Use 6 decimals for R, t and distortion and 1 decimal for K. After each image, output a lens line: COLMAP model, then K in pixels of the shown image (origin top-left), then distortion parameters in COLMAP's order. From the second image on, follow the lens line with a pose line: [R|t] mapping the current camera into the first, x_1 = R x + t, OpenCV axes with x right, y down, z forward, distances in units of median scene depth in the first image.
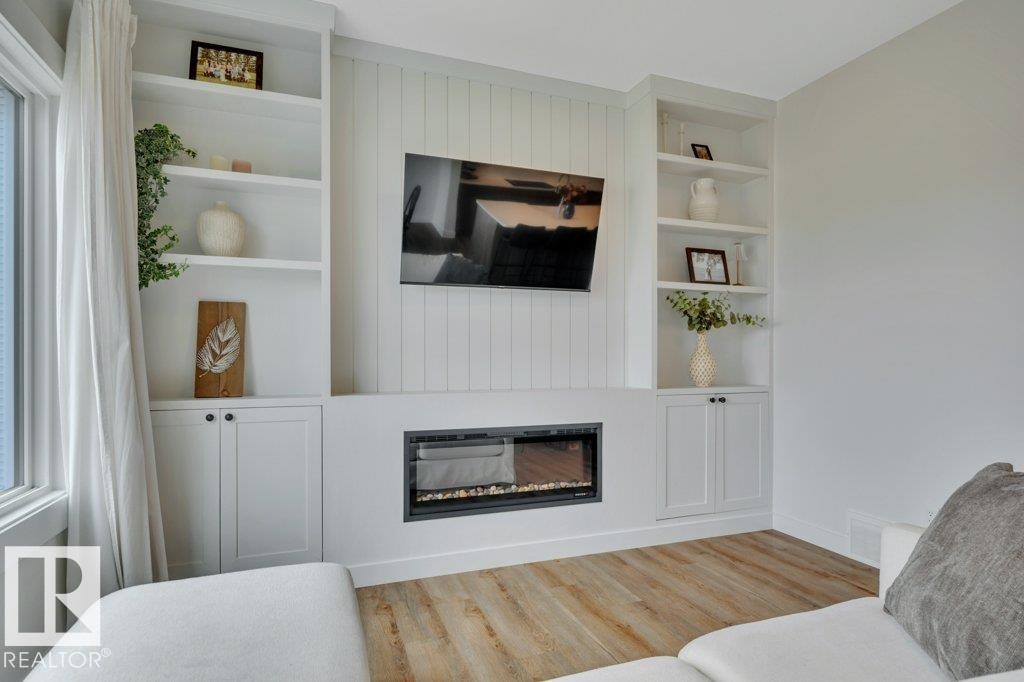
lens RADIAL K [[550.7, 0, 481.1], [0, 550.7, 357.3], [0, 0, 1]] dist [-0.007121, -0.000723]
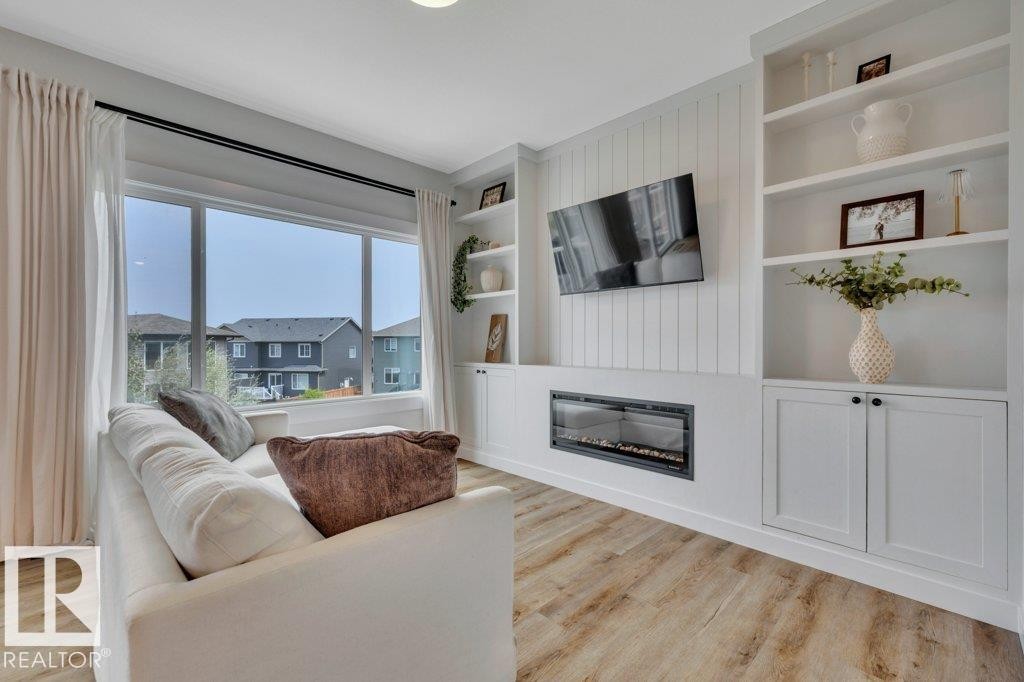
lens RADIAL K [[439.7, 0, 509.9], [0, 439.7, 343.7], [0, 0, 1]] dist [0.009927, -0.000520]
pose [[0.405052, 0.002917, -0.914289, 0.892102], [-0.005235, 0.999986, 0.000871, 0.002307], [0.914279, 0.004433, 0.405061, 0.358083]]
